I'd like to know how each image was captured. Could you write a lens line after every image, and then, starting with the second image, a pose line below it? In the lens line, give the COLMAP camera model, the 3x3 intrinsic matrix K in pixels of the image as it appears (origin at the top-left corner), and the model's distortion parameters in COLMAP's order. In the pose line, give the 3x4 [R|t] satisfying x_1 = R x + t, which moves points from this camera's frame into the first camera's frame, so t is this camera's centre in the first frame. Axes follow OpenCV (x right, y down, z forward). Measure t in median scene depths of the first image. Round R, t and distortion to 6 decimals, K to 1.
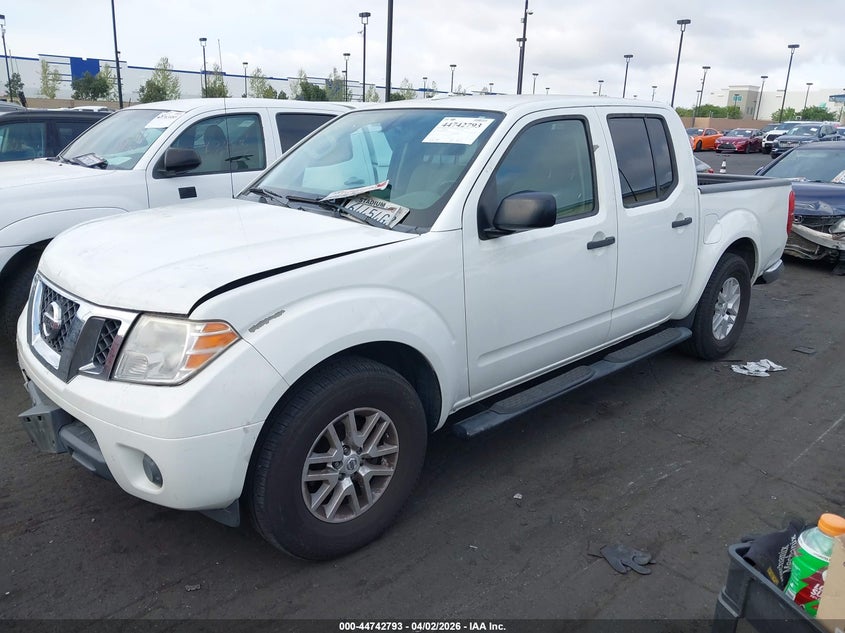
lens RADIAL K [[627.9, 0, 422.5], [0, 627.9, 316.5], [0, 0, 1]] dist [0.004185, -0.002867]
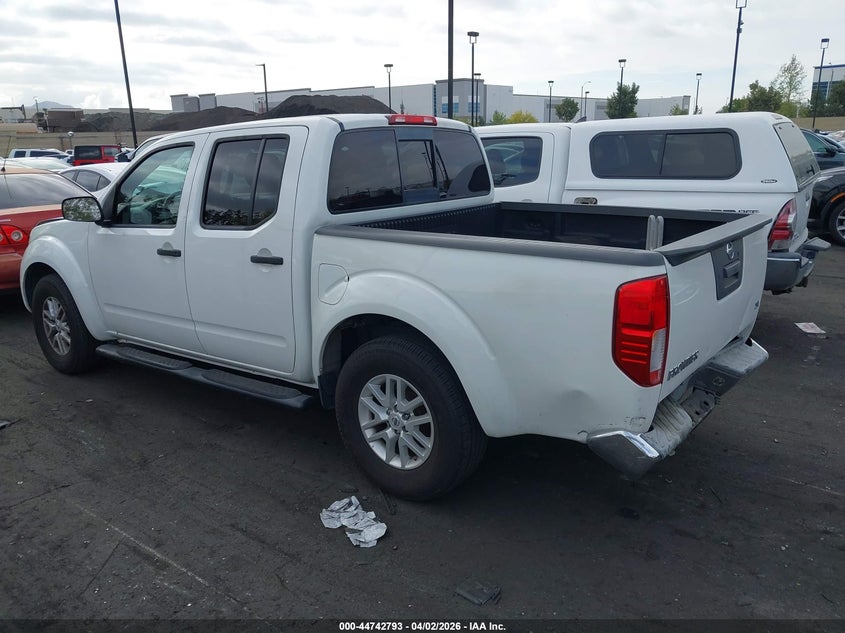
lens RADIAL K [[658.6, 0, 422.5], [0, 658.6, 316.5], [0, 0, 1]] dist [0.004860, 0.001238]
pose [[0.191006, 0.233562, -0.953397, 1.419655], [-0.255622, 0.949602, 0.181420, -0.315029], [0.947720, 0.209057, 0.241083, 1.082852]]
